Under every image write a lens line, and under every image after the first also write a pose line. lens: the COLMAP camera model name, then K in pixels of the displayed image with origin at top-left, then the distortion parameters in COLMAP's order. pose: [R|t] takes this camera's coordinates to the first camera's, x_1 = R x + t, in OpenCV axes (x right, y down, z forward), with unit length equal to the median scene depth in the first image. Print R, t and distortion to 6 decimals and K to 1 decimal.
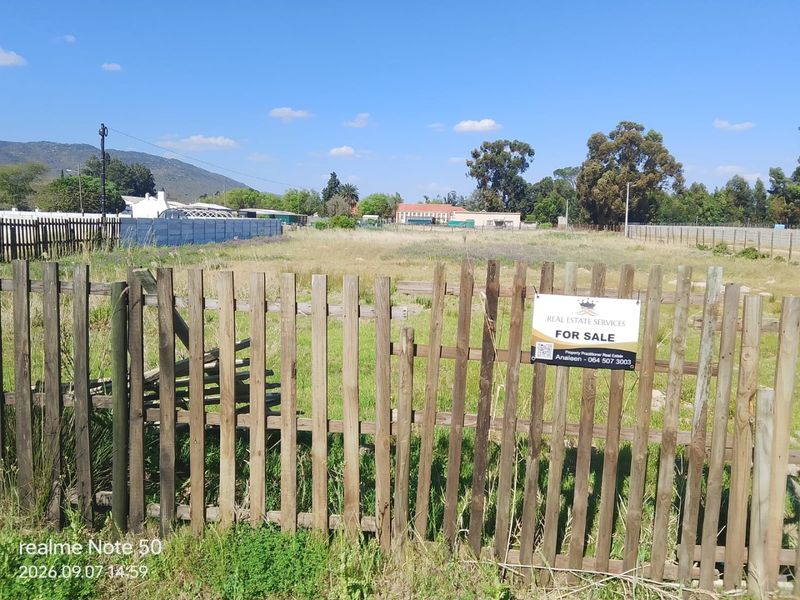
lens RADIAL K [[595.7, 0, 398.6], [0, 595.7, 303.5], [0, 0, 1]] dist [0.026868, -0.048017]
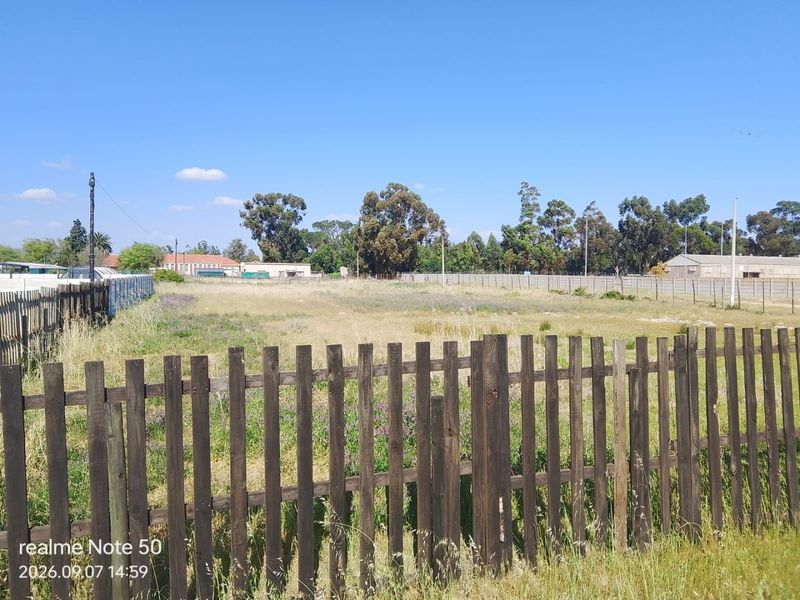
lens RADIAL K [[595.7, 0, 396.5], [0, 595.7, 296.9], [0, 0, 1]] dist [0.026868, -0.048017]
pose [[0.893364, -0.034248, 0.448027, -0.110304], [0.075042, 0.994459, -0.073616, -0.005359], [-0.443024, 0.099387, 0.890984, 0.011199]]
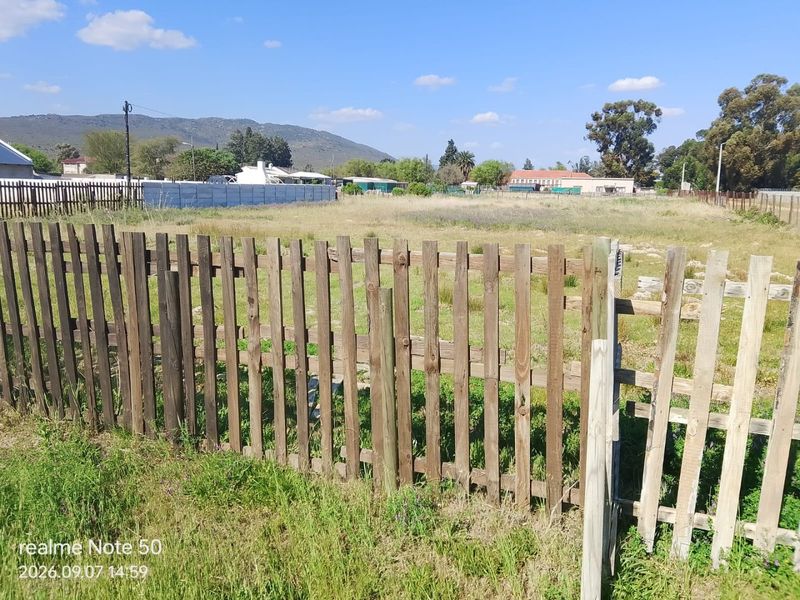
lens RADIAL K [[595.7, 0, 394.6], [0, 595.7, 303.0], [0, 0, 1]] dist [0.026868, -0.048017]
pose [[0.970122, 0.041284, -0.239078, 0.061700], [-0.029242, 0.998129, 0.053698, 0.003258], [0.240848, -0.045102, 0.969514, -0.006015]]
